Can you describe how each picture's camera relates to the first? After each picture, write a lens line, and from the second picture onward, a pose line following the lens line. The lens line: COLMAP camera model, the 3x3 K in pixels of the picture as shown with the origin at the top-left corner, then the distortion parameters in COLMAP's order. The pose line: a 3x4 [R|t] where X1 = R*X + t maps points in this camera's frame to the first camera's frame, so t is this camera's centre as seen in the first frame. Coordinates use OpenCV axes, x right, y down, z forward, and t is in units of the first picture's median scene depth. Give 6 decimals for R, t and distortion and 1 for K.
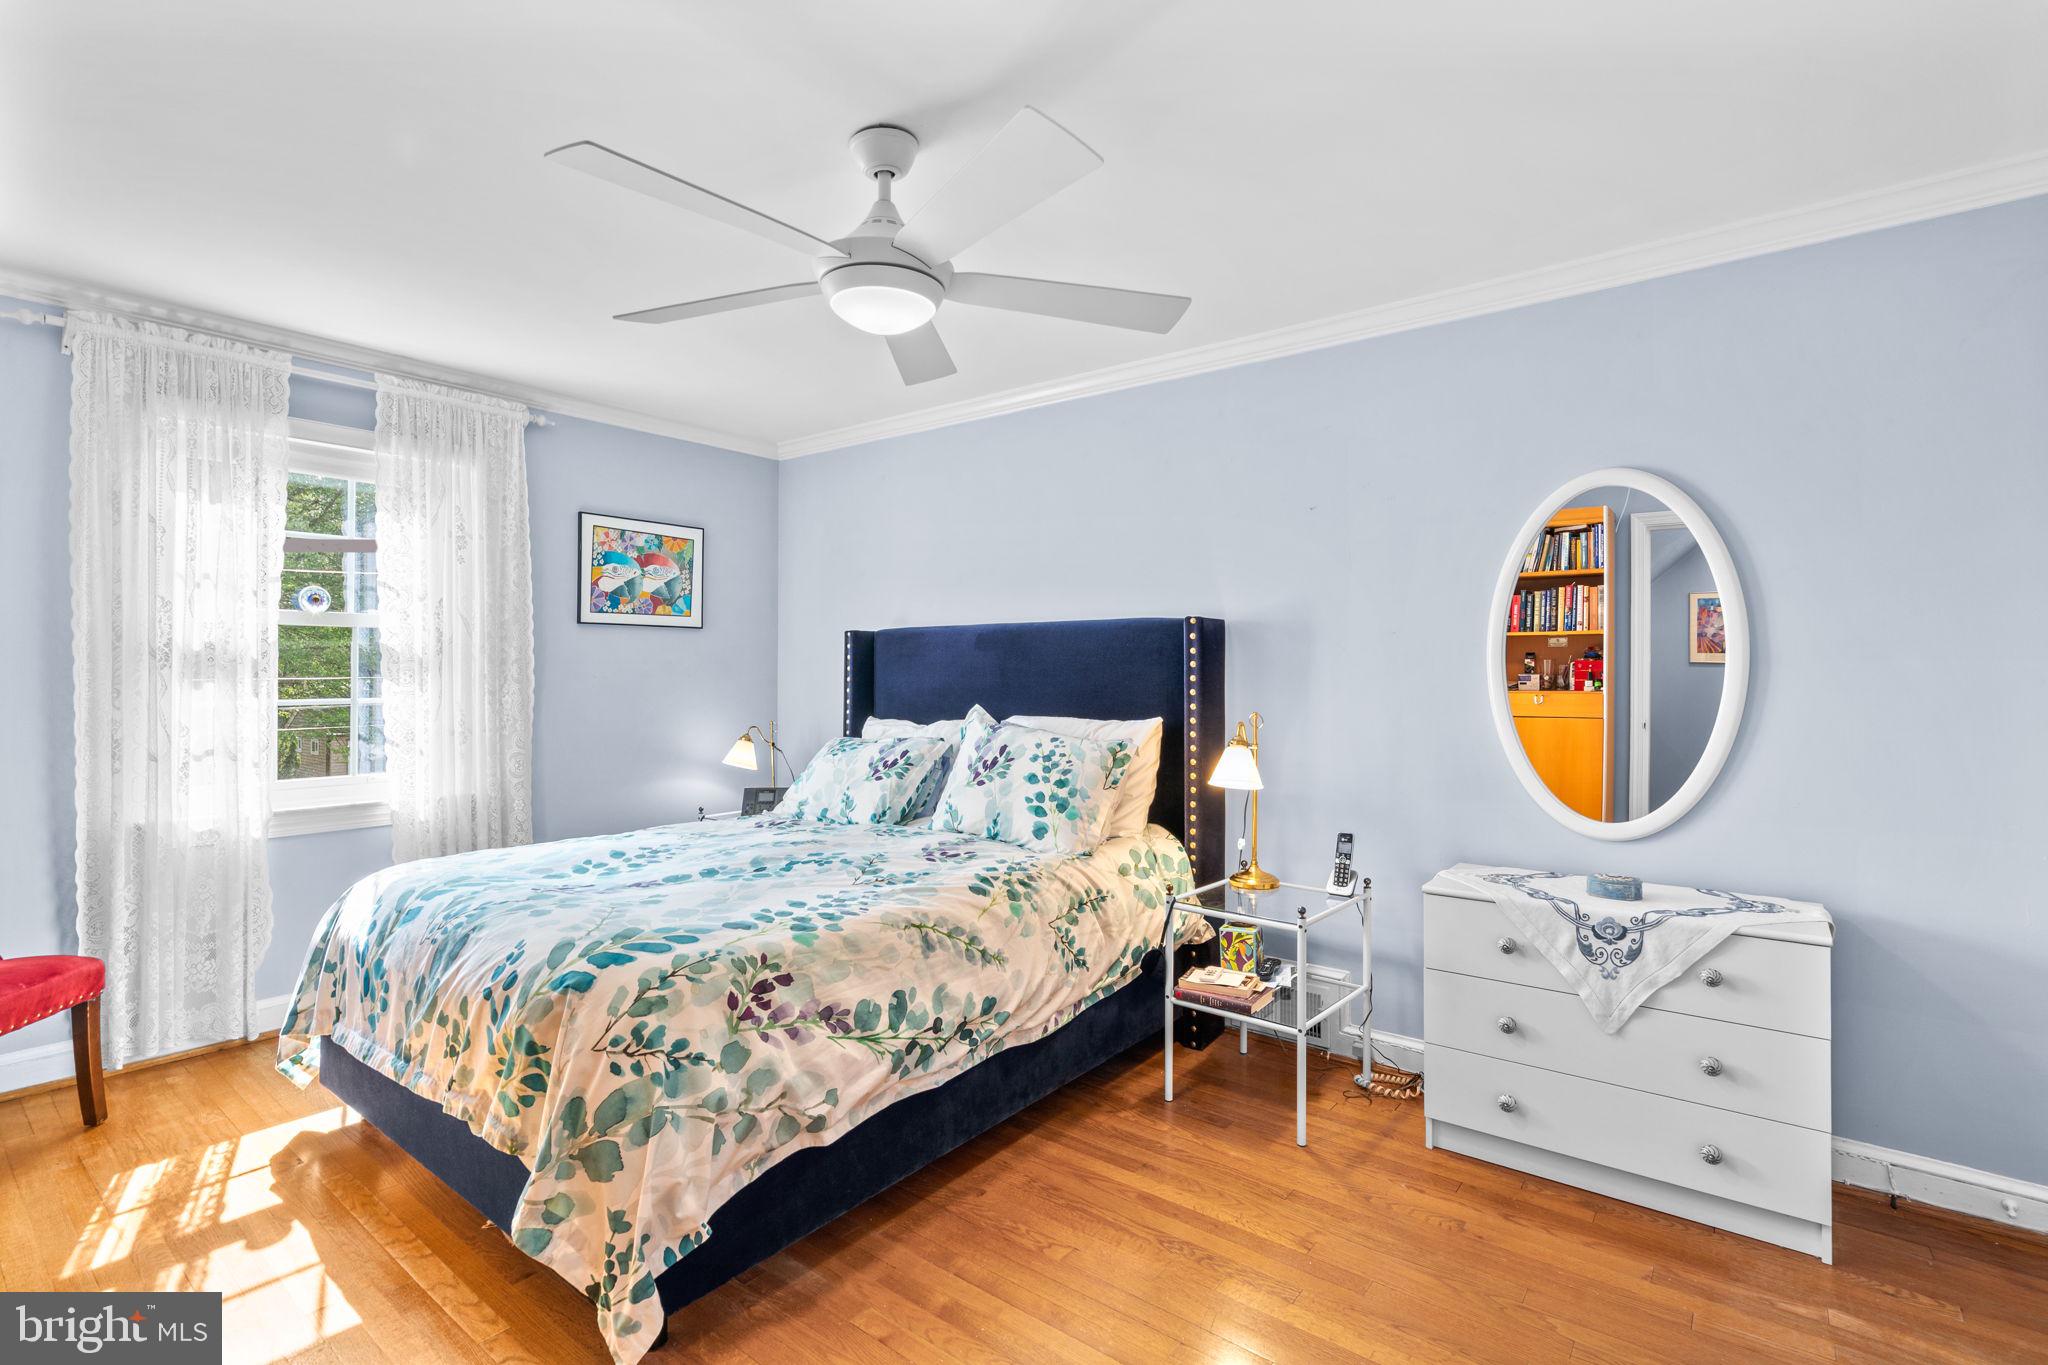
lens RADIAL K [[950.4, 0, 1014.5], [0, 950.4, 674.0], [0, 0, 1]] dist [0.001621, 0.000766]
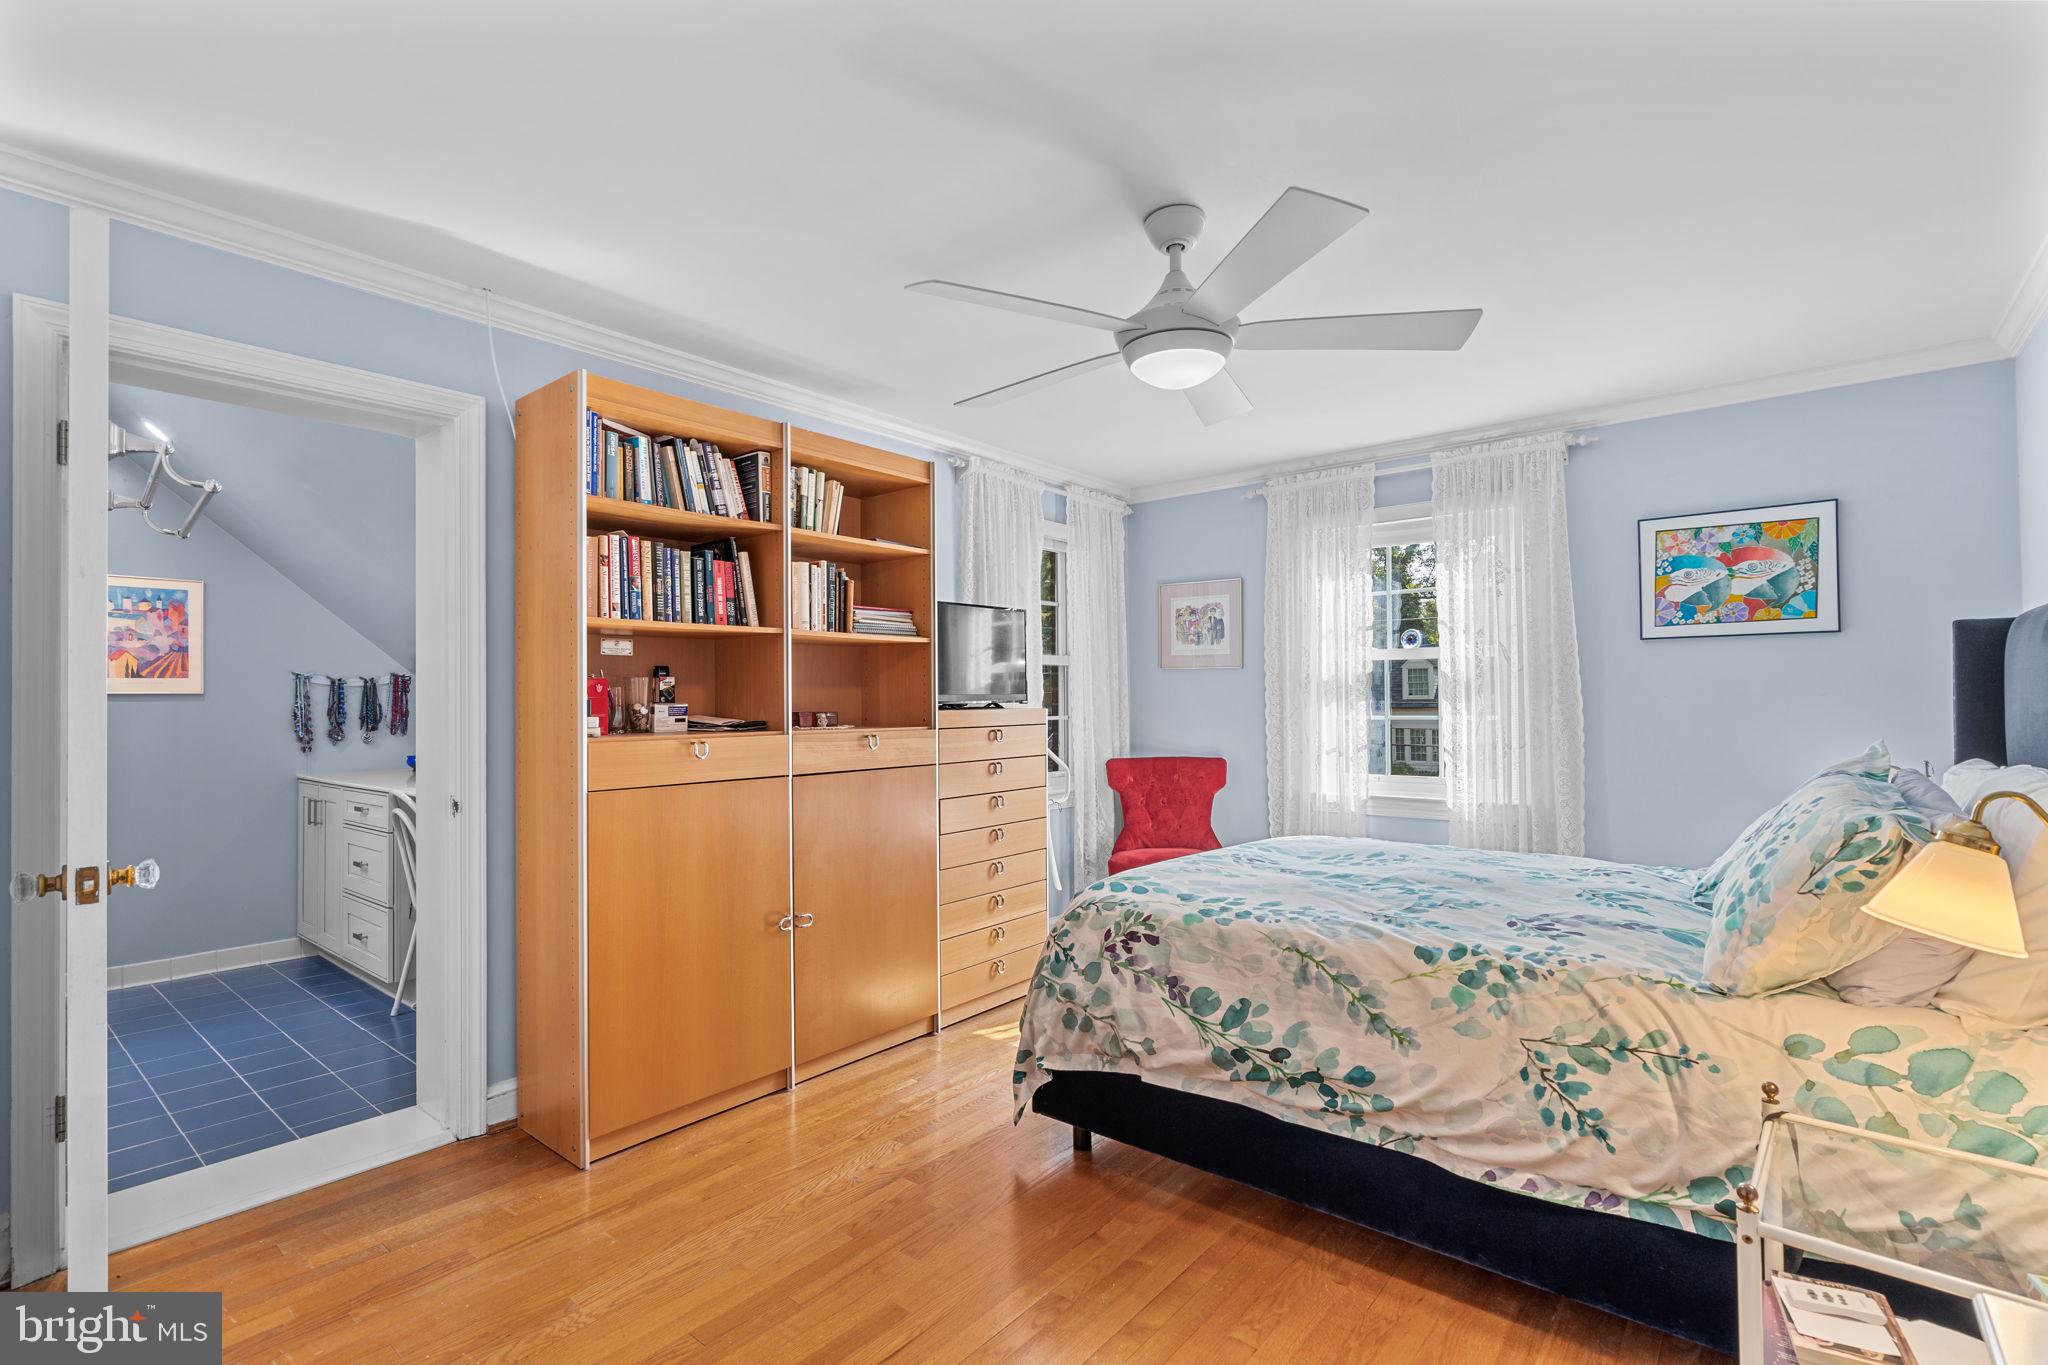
lens RADIAL K [[950.4, 0, 1019.3], [0, 950.4, 691.2], [0, 0, 1]] dist [0.001621, 0.000766]
pose [[-0.018255, -0.013997, -0.999735, 0.732699], [0.004772, 0.999889, -0.014086, 0.010667], [0.999822, -0.005028, -0.018186, 0.620809]]
